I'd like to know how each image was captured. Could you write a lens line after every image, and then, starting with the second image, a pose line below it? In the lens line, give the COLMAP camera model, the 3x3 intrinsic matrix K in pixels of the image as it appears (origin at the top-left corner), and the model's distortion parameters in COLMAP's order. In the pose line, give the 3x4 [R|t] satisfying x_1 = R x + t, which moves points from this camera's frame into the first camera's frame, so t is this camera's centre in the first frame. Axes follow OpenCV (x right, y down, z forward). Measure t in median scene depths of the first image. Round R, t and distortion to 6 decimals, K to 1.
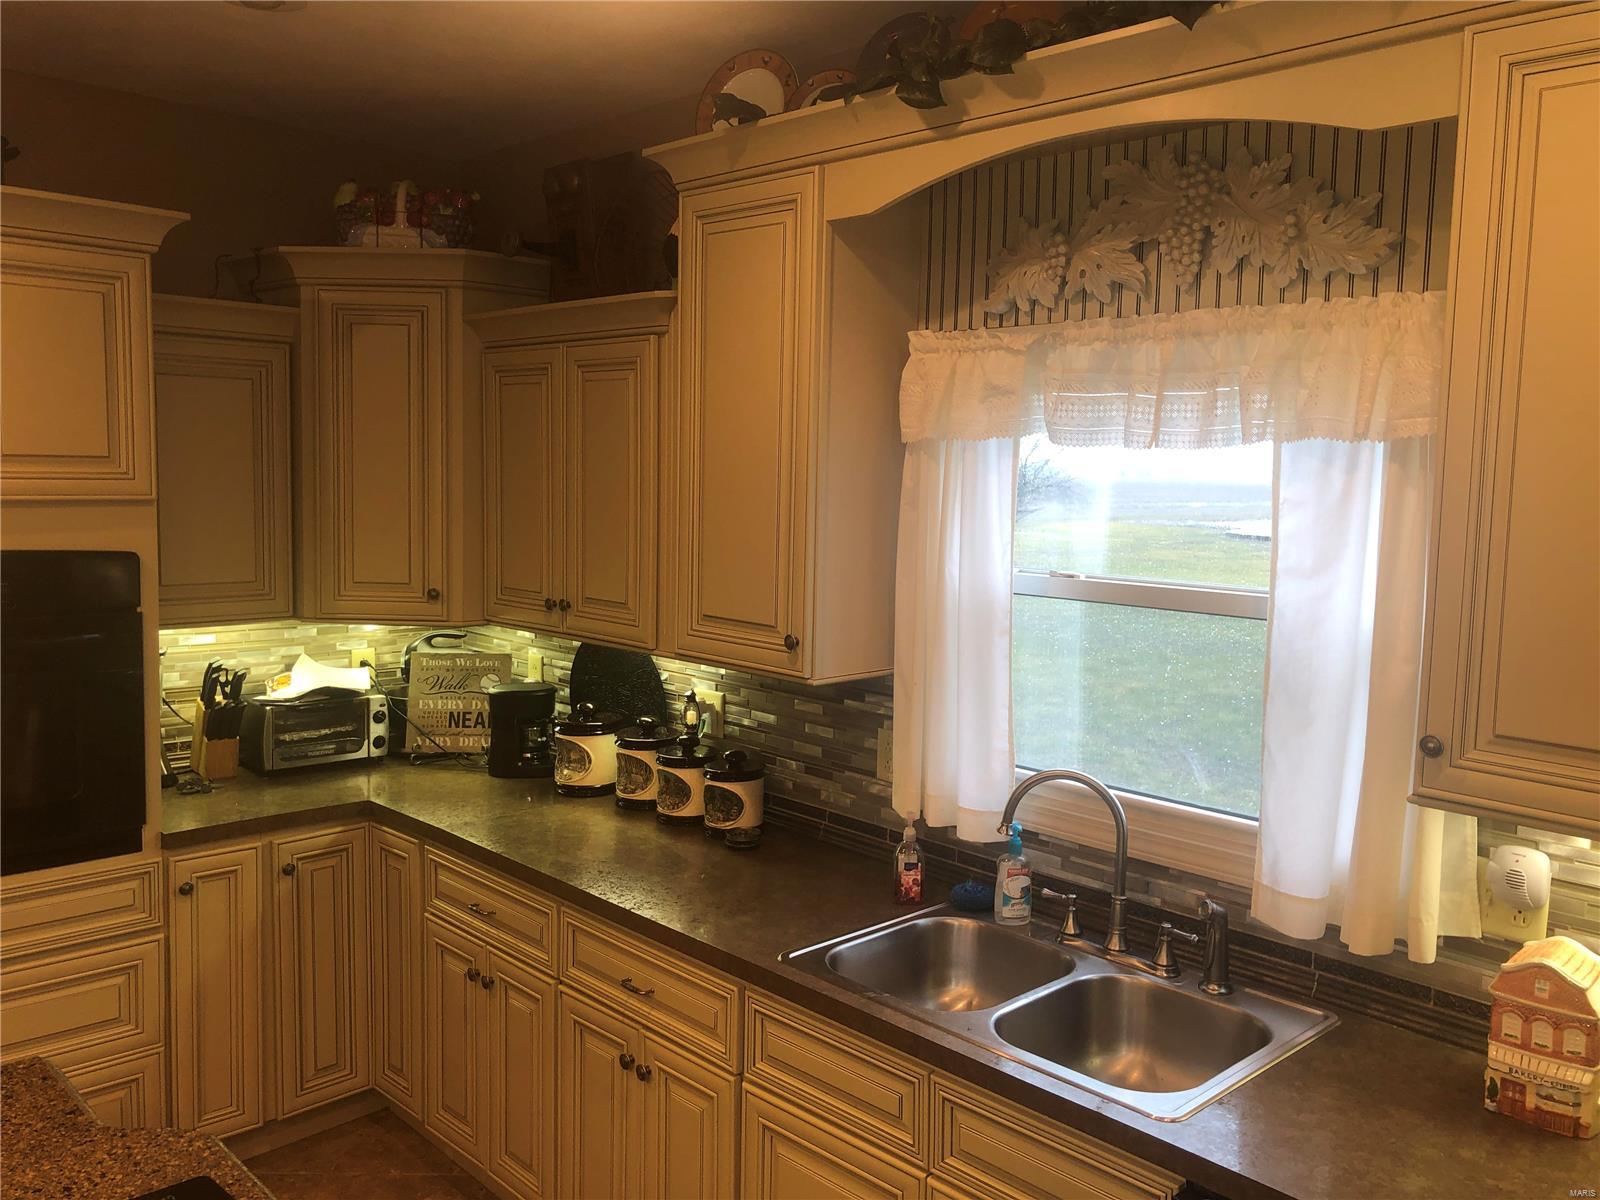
lens RADIAL K [[1307.7, 0, 801.2], [0, 1307.7, 589.2], [0, 0, 1]] dist [0.045135, -0.115549]
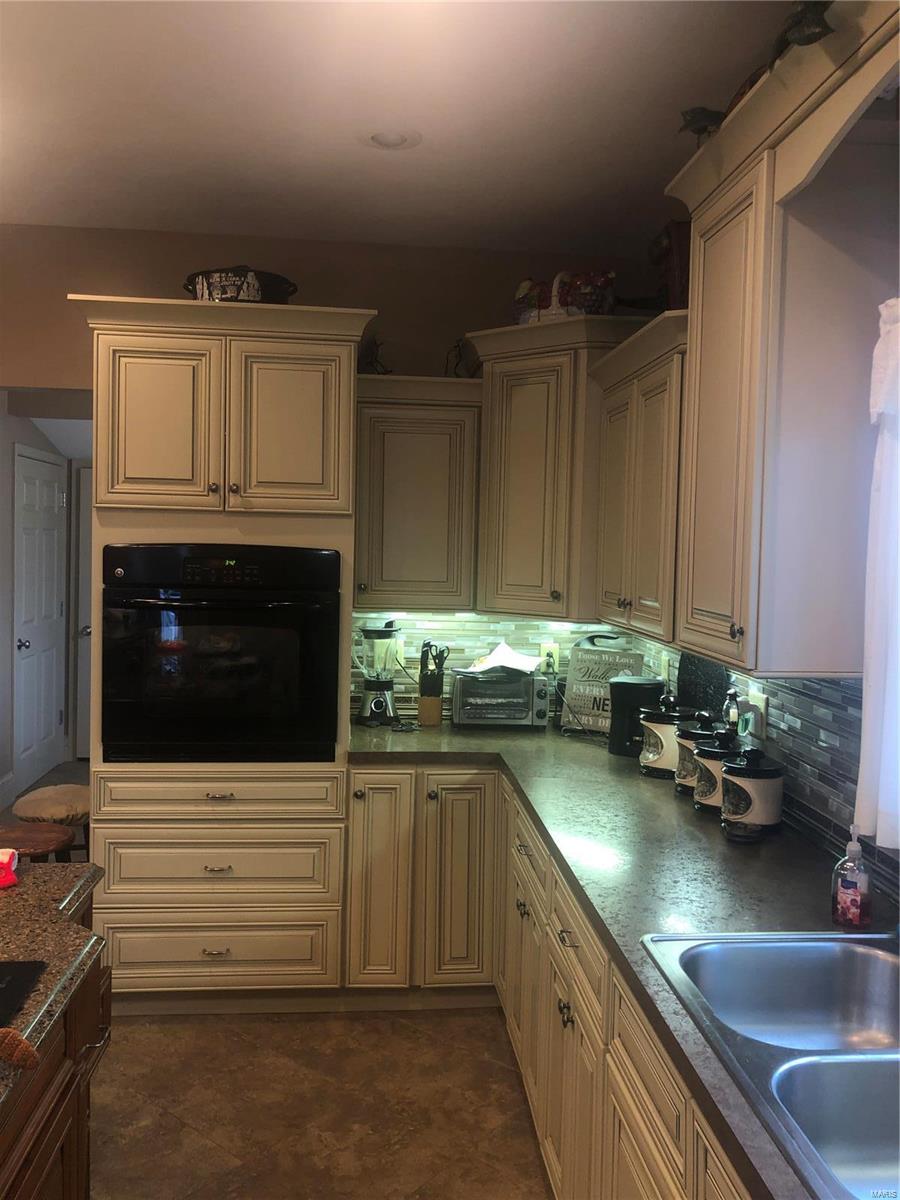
lens RADIAL K [[977.1, 0, 438.6], [0, 977.1, 584.9], [0, 0, 1]] dist [0.015455, -0.005405]
pose [[0.770883, 0.027193, -0.636396, 0.248392], [-0.066359, 0.997080, -0.037777, 0.040758], [0.633511, 0.071352, 0.770437, 0.239846]]
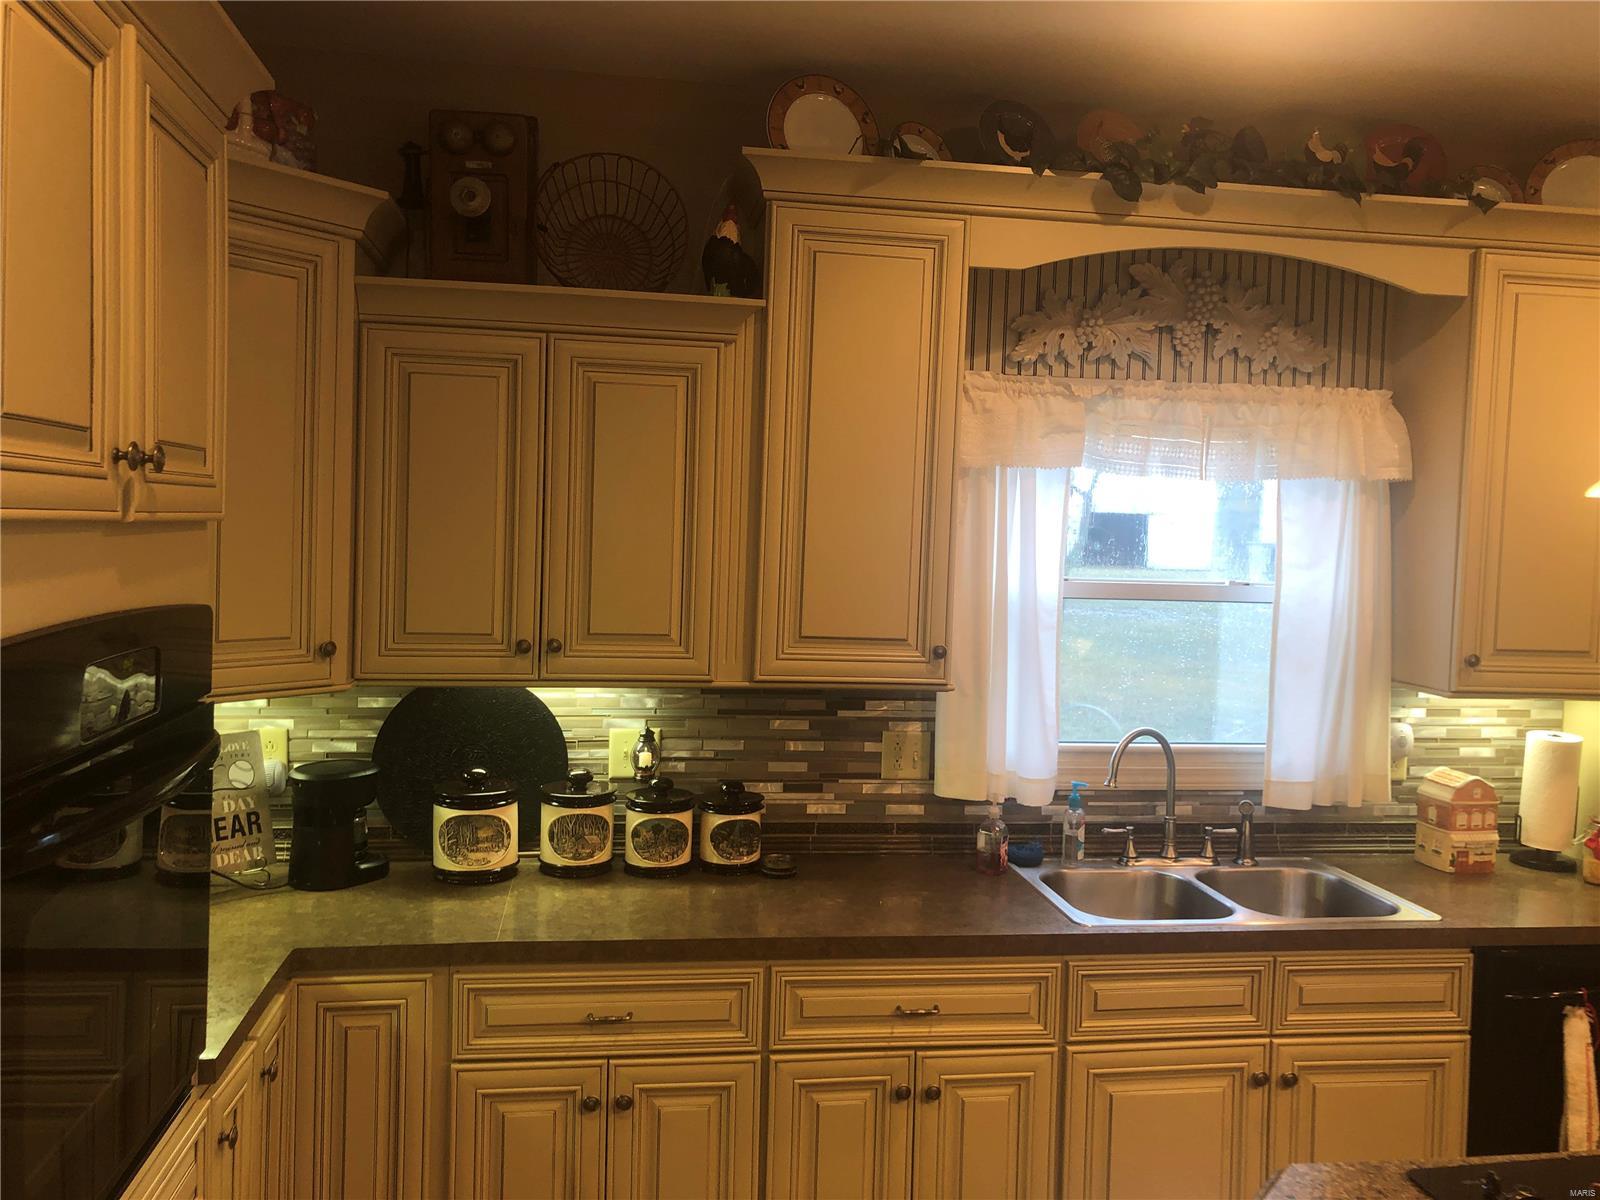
lens RADIAL K [[1322.8, 0, 796.9], [0, 1322.8, 583.5], [0, 0, 1]] dist [0.001546, -0.005594]
pose [[0.580100, -0.040233, 0.813551, -0.808982], [0.058777, 0.998243, 0.007456, -0.025554], [-0.812422, 0.043493, 0.581445, 0.397972]]
